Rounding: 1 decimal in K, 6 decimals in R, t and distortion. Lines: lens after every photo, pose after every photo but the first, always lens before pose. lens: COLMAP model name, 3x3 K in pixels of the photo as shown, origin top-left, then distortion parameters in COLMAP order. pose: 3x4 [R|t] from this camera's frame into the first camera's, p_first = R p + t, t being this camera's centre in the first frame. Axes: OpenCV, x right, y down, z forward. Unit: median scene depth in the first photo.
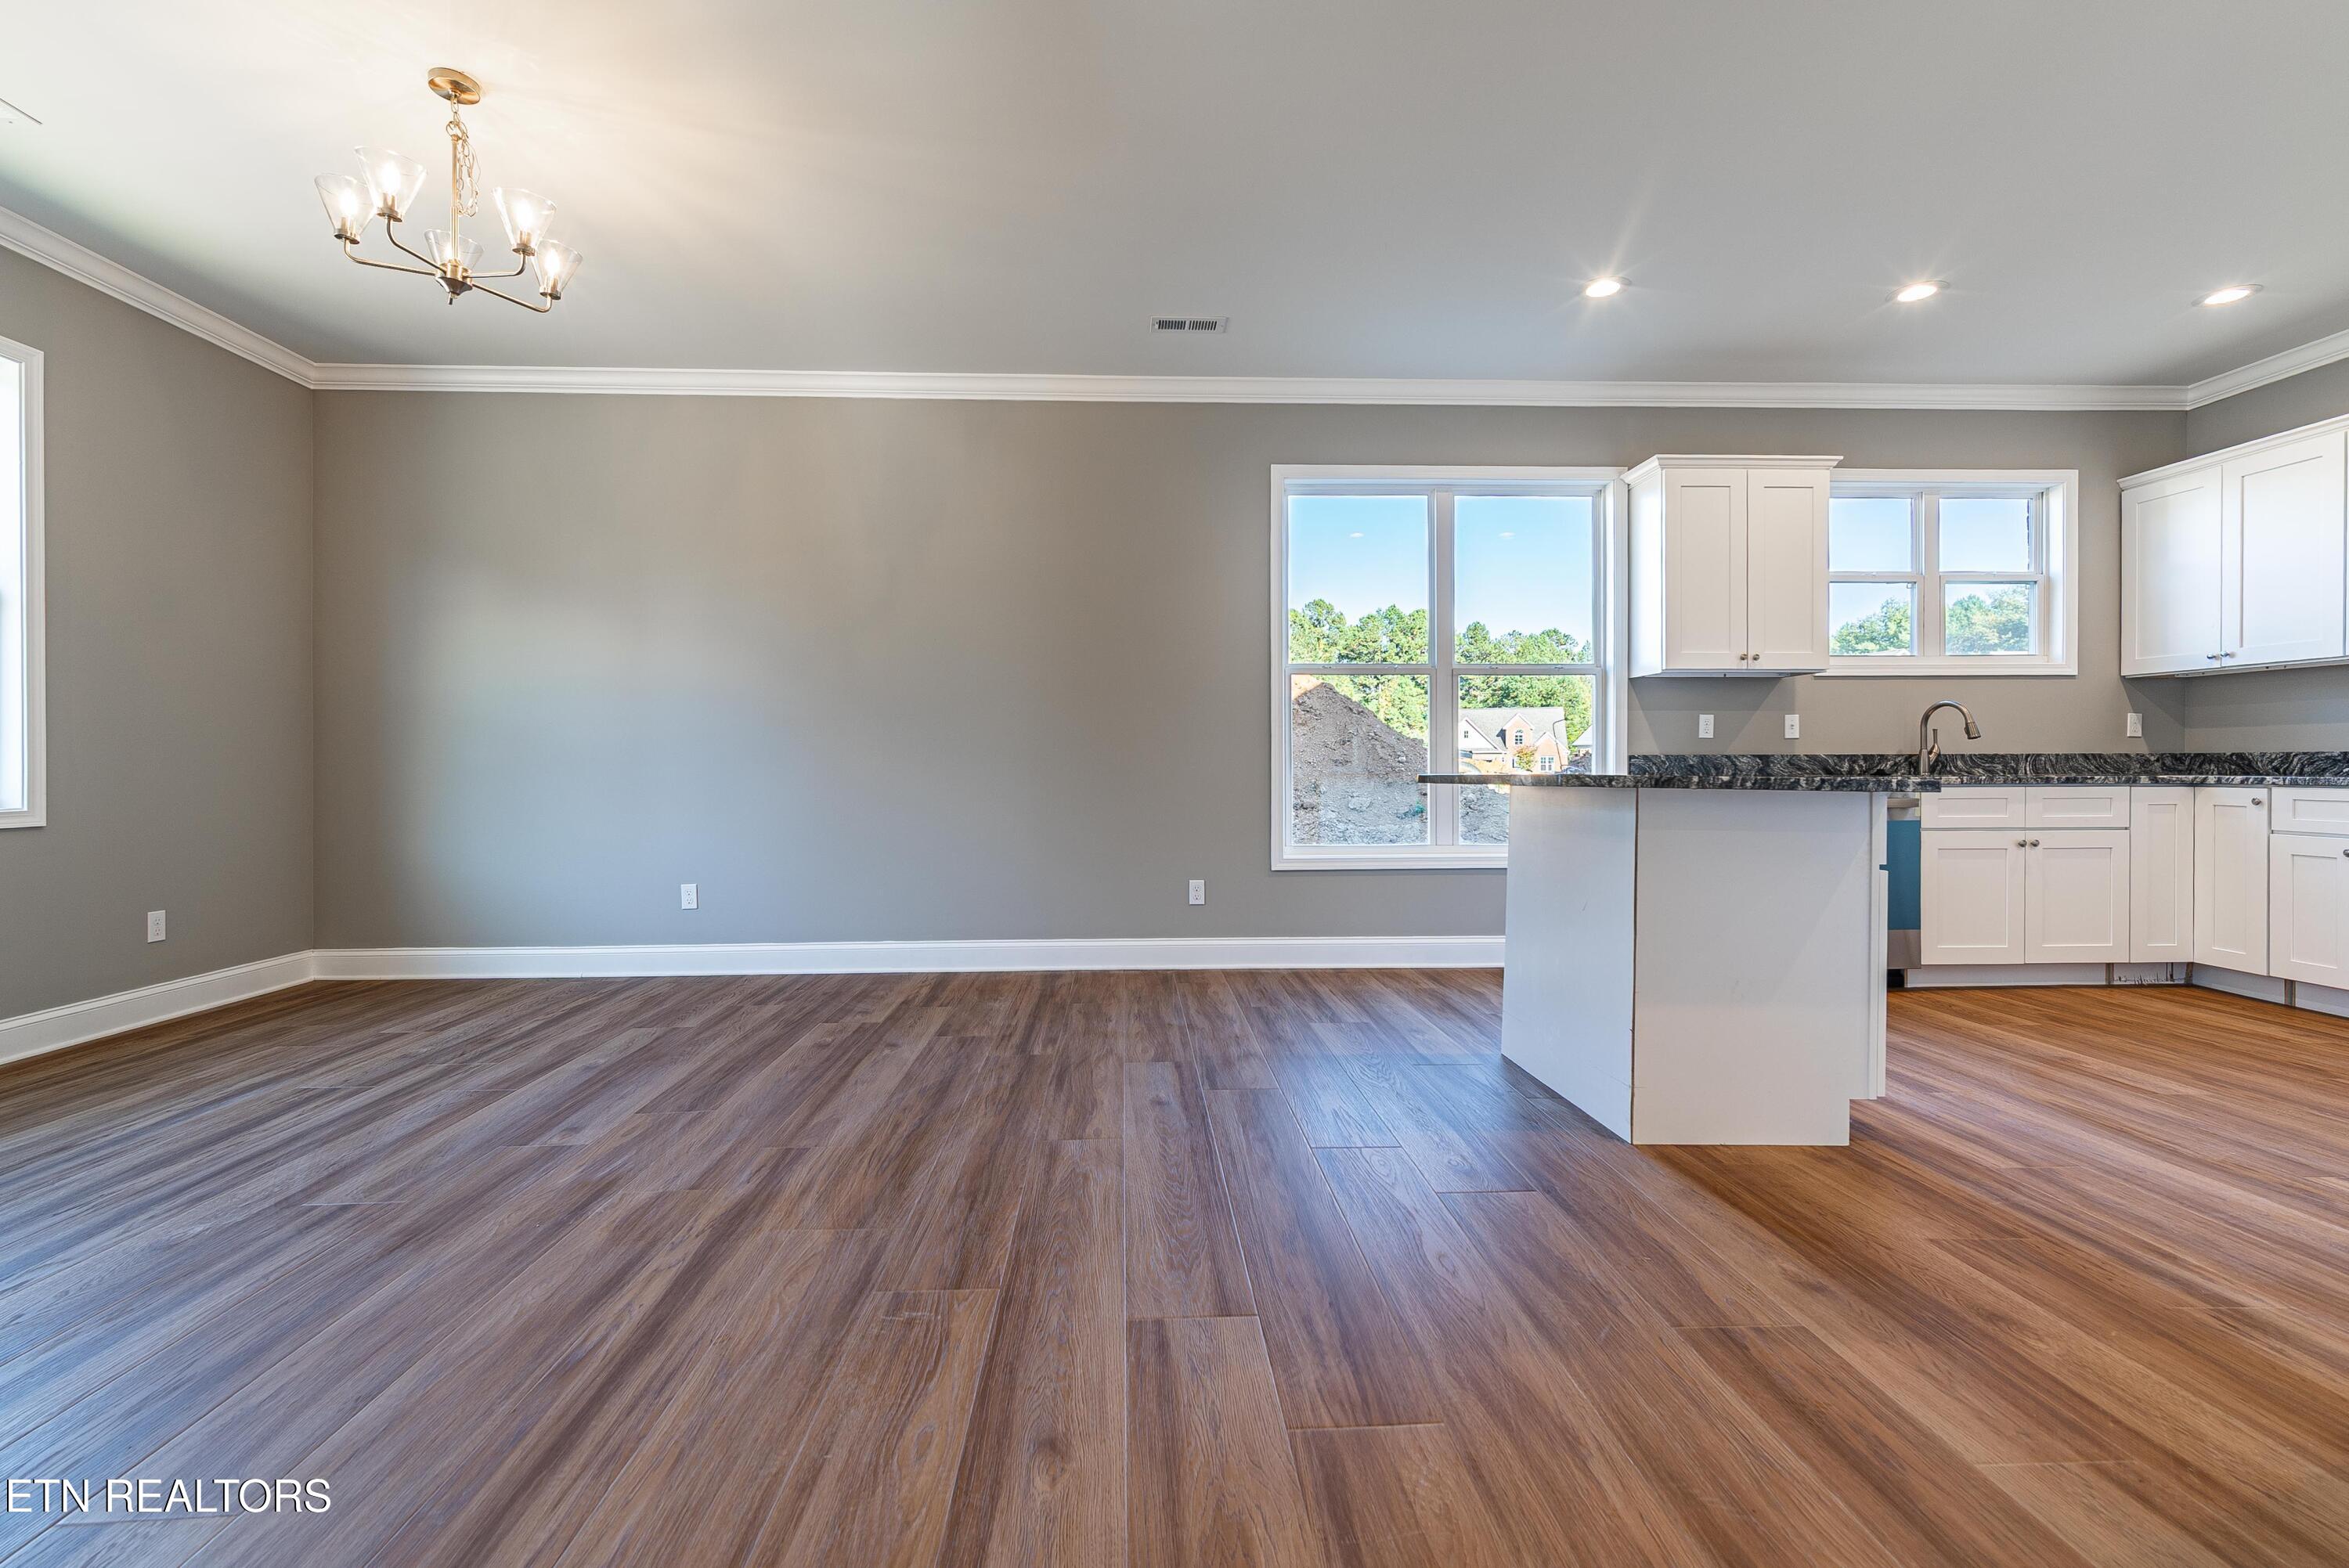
lens RADIAL K [[1043.6, 0, 1170.5], [0, 1043.6, 766.9], [0, 0, 1]] dist [0.002081, 0.000319]
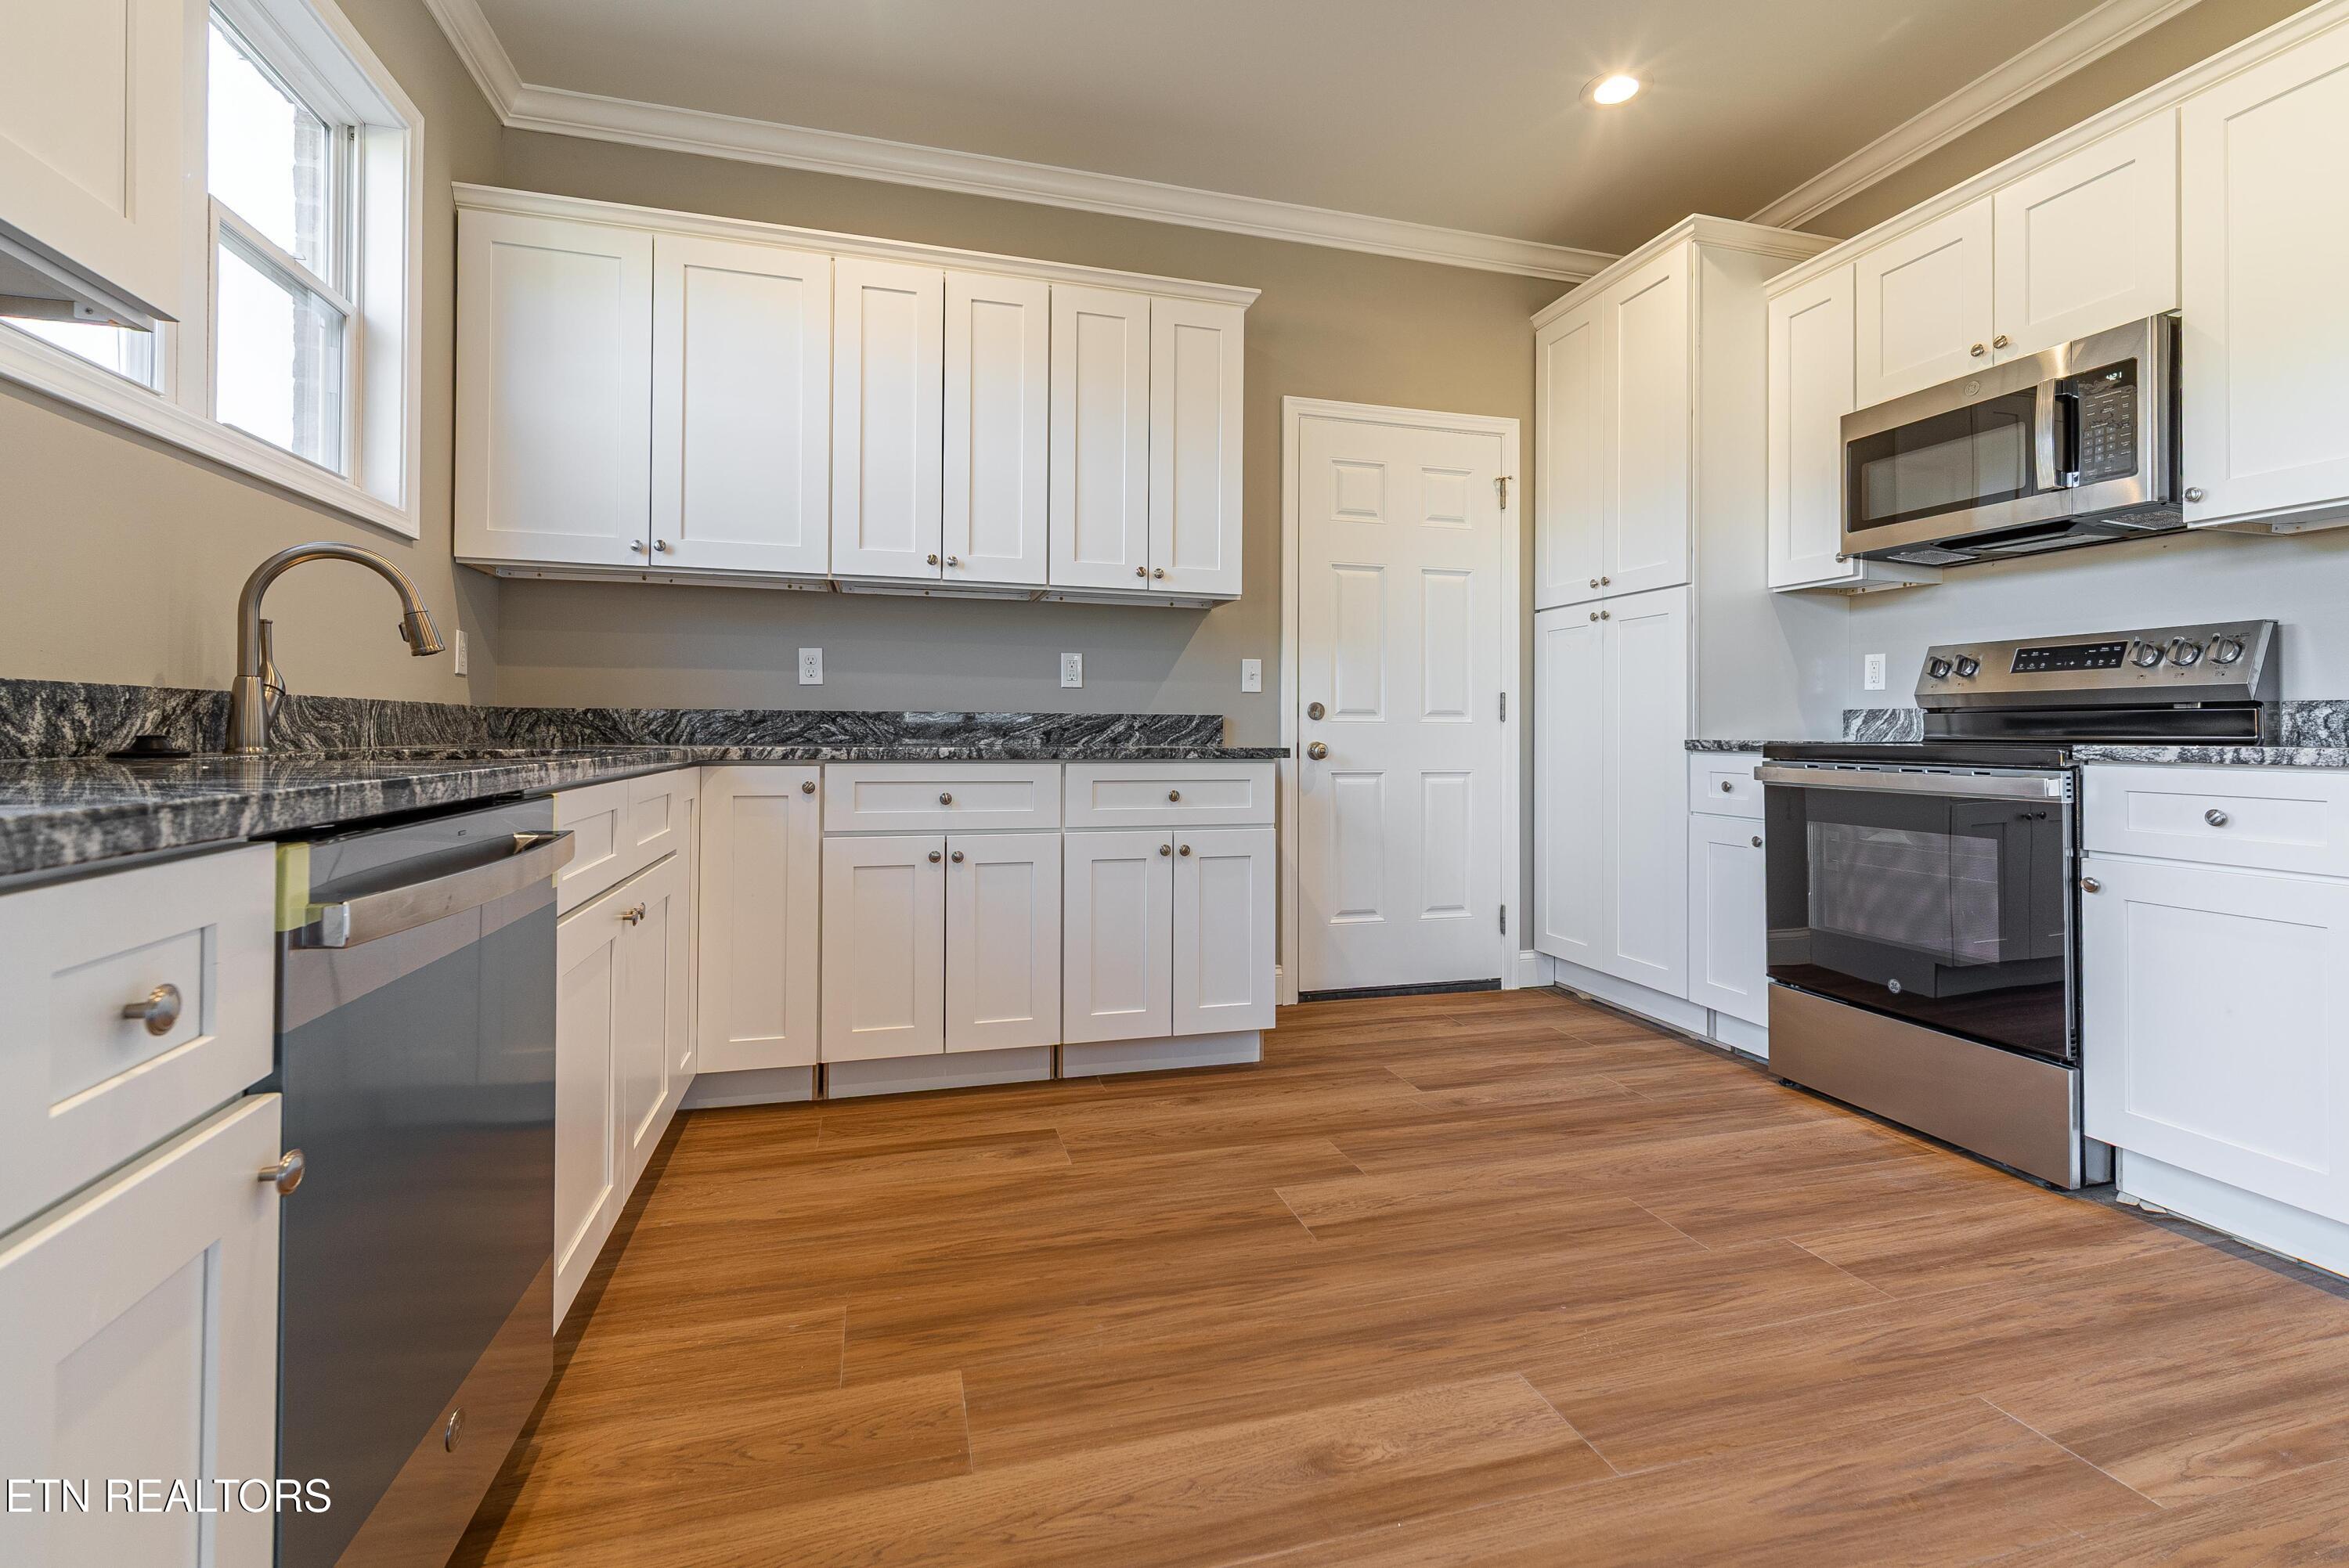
lens RADIAL K [[1047.0, 0, 1173.3], [0, 1047.0, 724.4], [0, 0, 1]] dist [0.003471, 0.000410]
pose [[-0.219677, 0.008390, 0.975537, 0.348300], [-0.003251, 0.999951, -0.009332, 0.000775], [-0.975567, -0.005221, -0.219639, 0.836679]]
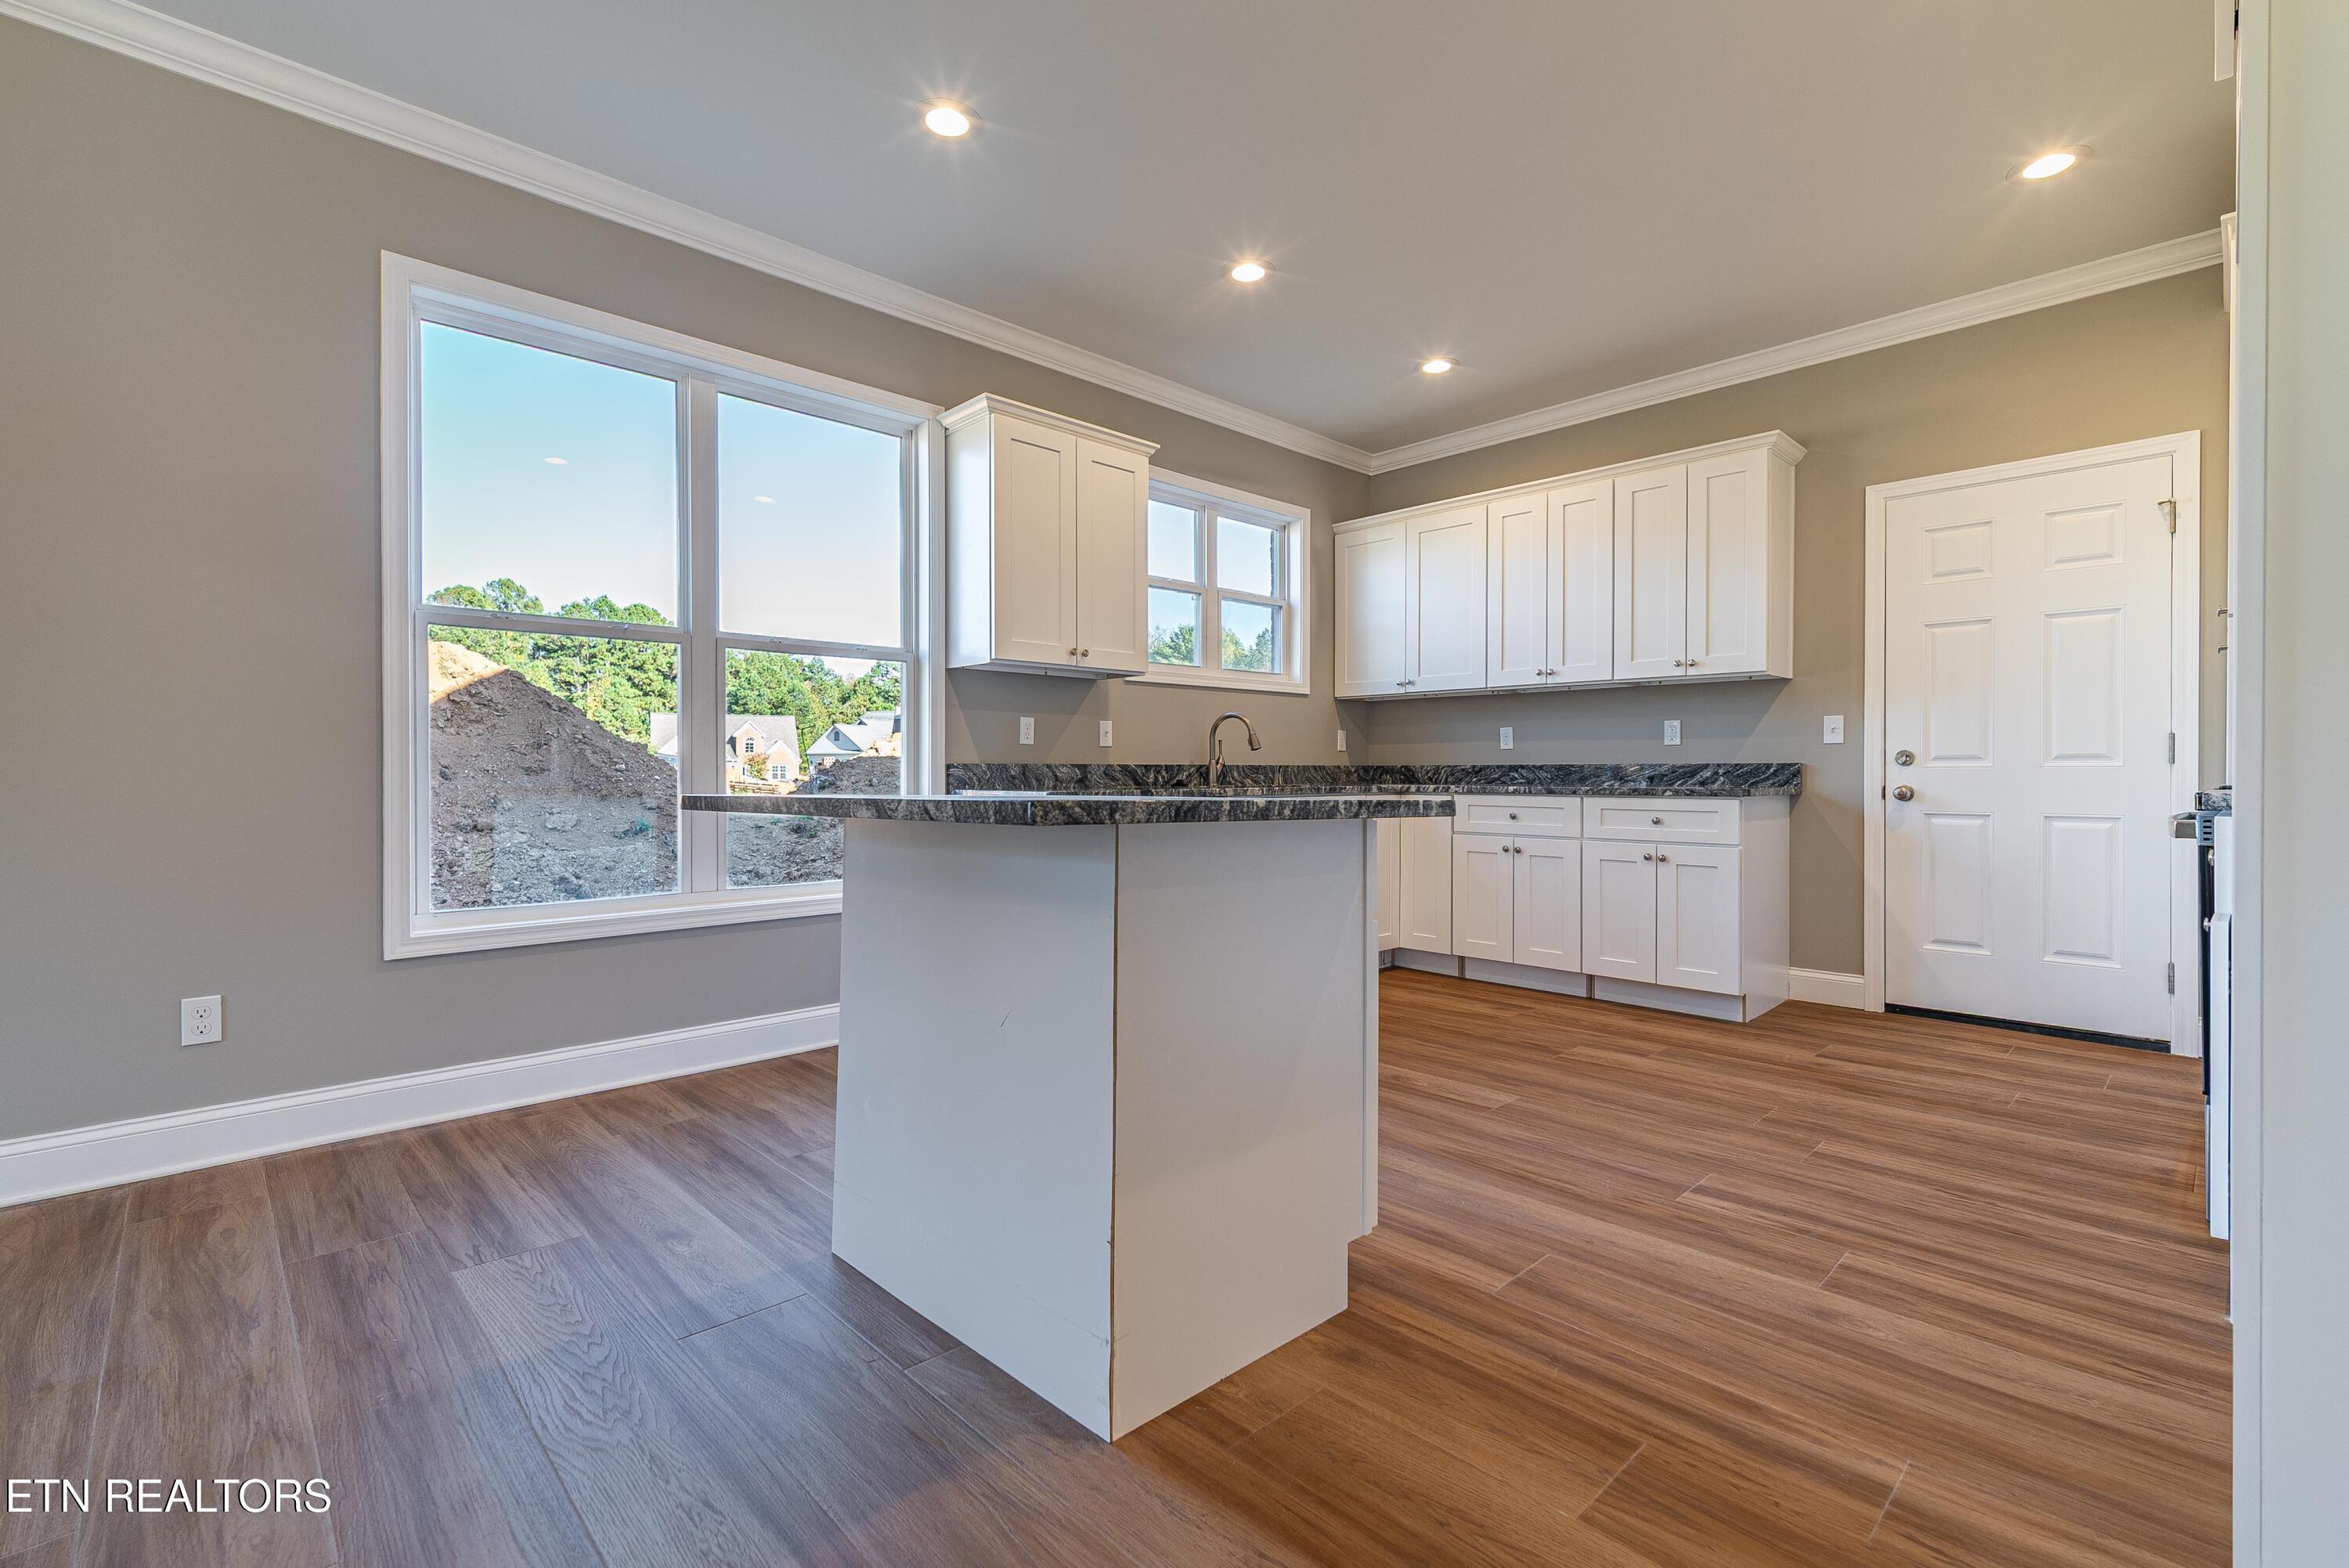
lens RADIAL K [[1020.8, 0, 1186.2], [0, 1020.8, 775.8], [0, 0, 1]] dist [0.003835, 0.000642]
pose [[0.746664, -0.000687, 0.665201, 0.054809], [0.000217, 1.000000, 0.000789, -0.002727], [-0.665202, -0.000445, 0.746664, 0.305499]]
